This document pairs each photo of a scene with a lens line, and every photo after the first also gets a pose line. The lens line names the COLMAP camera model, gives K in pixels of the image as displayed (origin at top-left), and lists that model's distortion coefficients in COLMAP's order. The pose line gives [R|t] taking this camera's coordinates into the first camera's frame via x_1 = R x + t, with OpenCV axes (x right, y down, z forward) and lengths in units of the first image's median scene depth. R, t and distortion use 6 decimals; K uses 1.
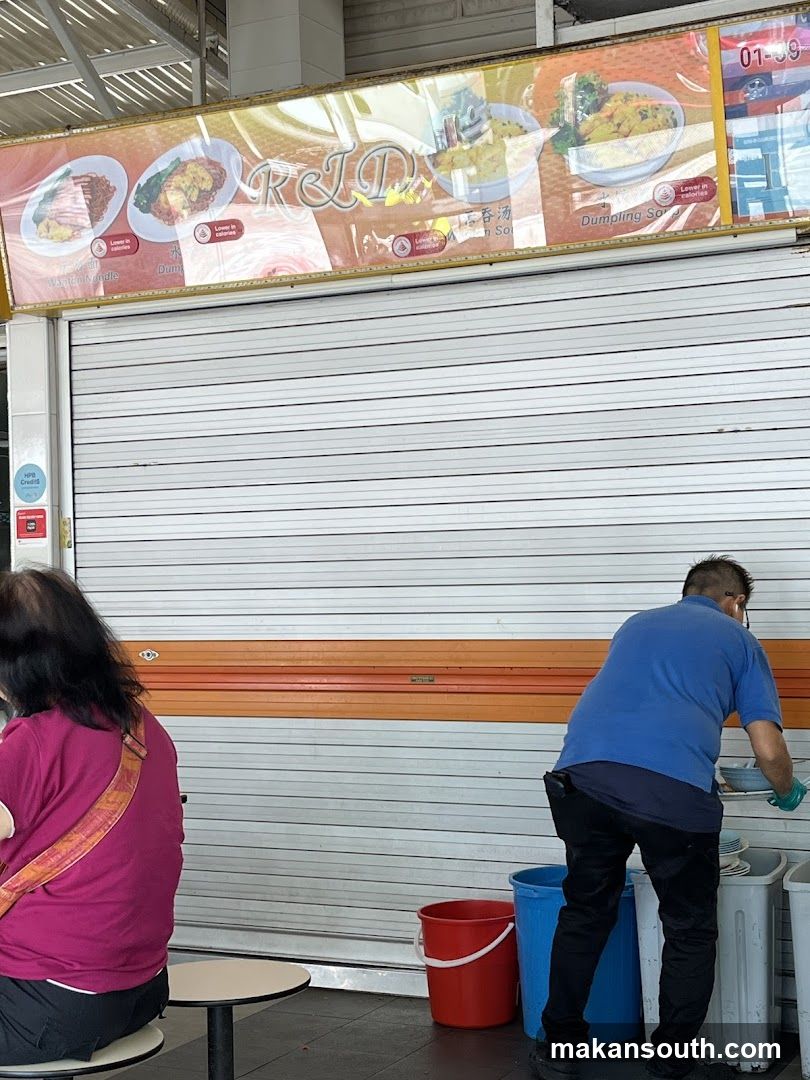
lens RADIAL K [[1683.2, 0, 404.0], [0, 1683.2, 542.9], [0, 0, 1]] dist [0.015773, 0.000000]
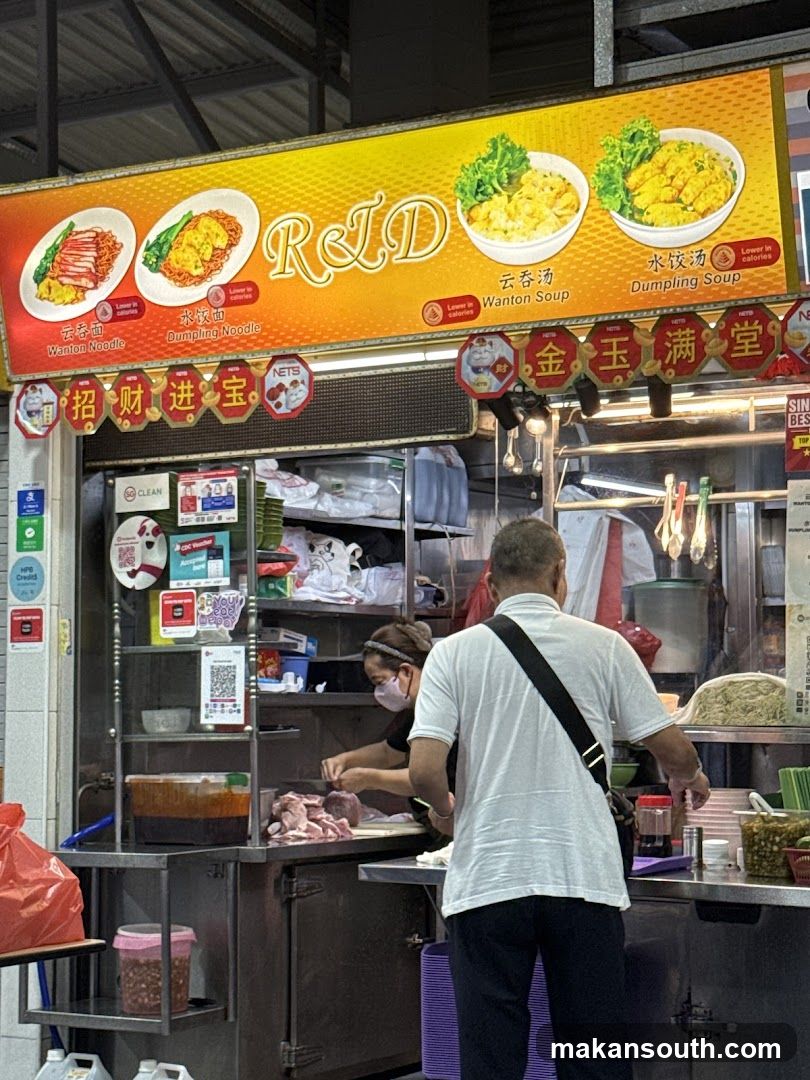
lens RADIAL K [[2110.3, 0, 403.4], [0, 2110.3, 538.8], [0, 0, 1]] dist [0.031277, 0.000000]
pose [[0.994762, 0.016596, -0.100862, 0.093753], [-0.022460, 0.998105, -0.057284, 0.002333], [0.099721, 0.059250, 0.993250, -0.073828]]
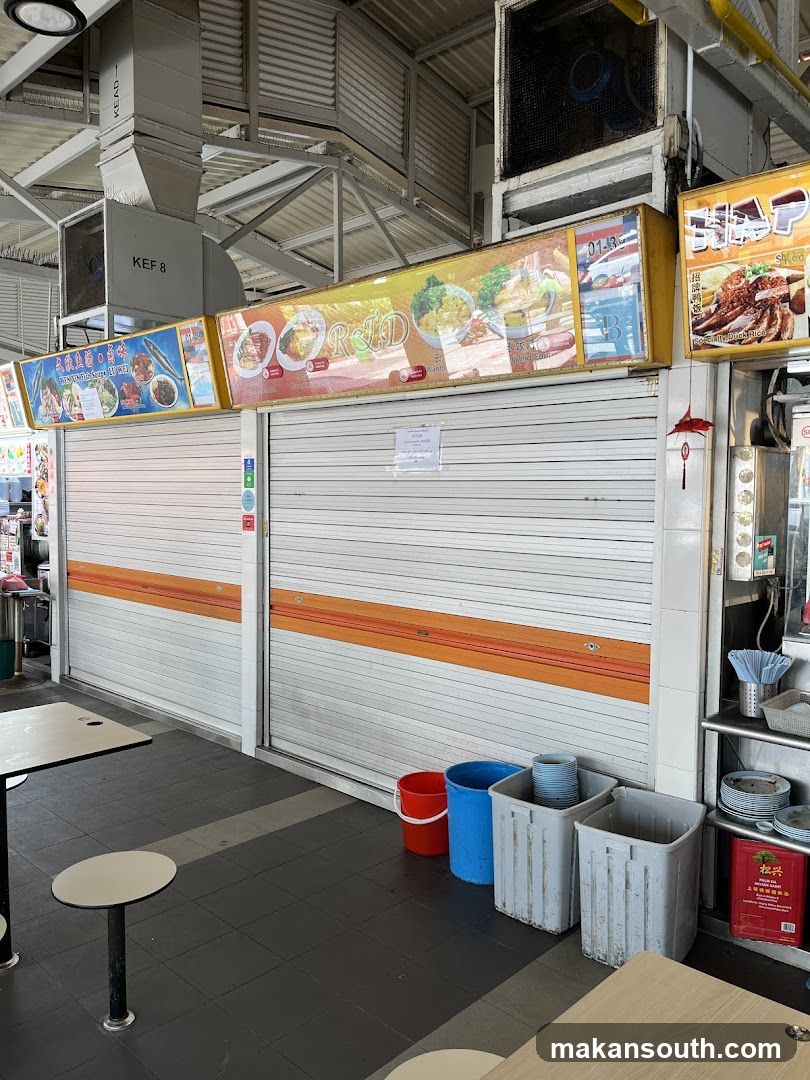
lens RADIAL K [[809.9, 0, 403.1], [0, 809.9, 540.9], [0, 0, 1]] dist [0.006428, -0.003363]
pose [[0.956447, 0.051833, -0.287267, 0.228350], [-0.031618, 0.996714, 0.074571, -0.073768], [0.290188, -0.062240, 0.954943, 0.237347]]
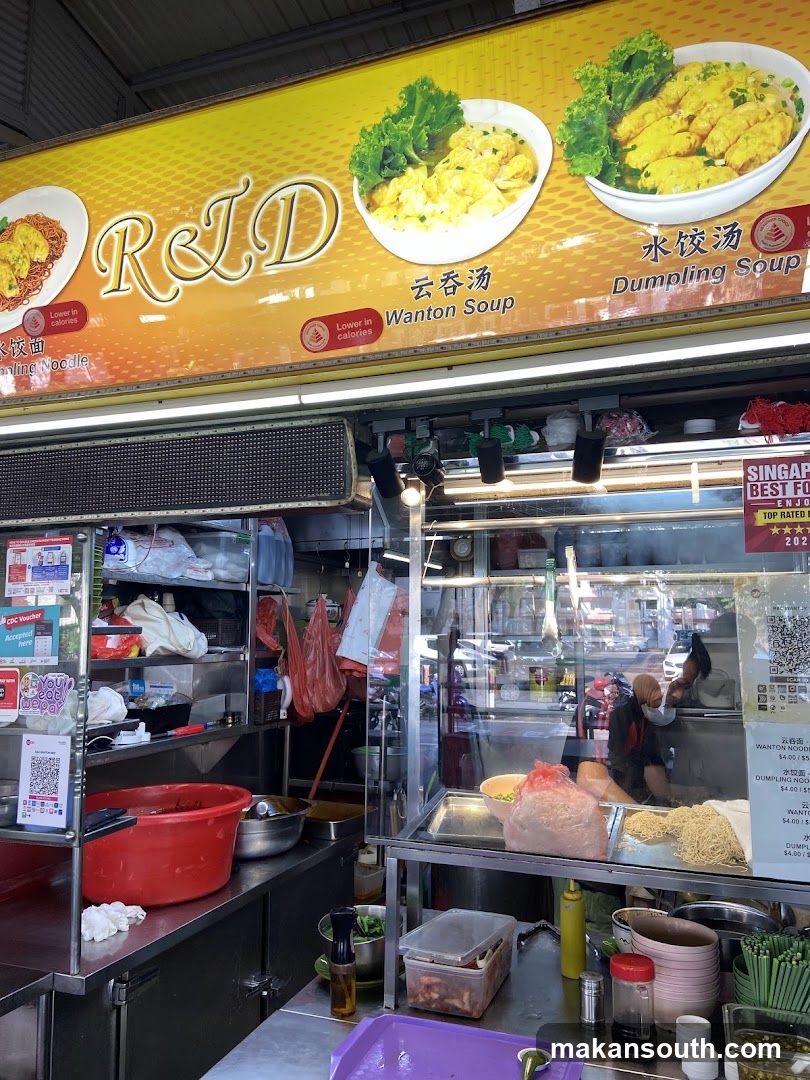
lens RADIAL K [[801.8, 0, 411.0], [0, 801.8, 541.7], [0, 0, 1]] dist [0.067388, -0.052013]
pose [[0.992718, 0.037311, 0.114540, 0.002990], [-0.025482, 0.994349, -0.103057, -0.062837], [-0.117738, 0.099388, 0.988059, 0.678781]]
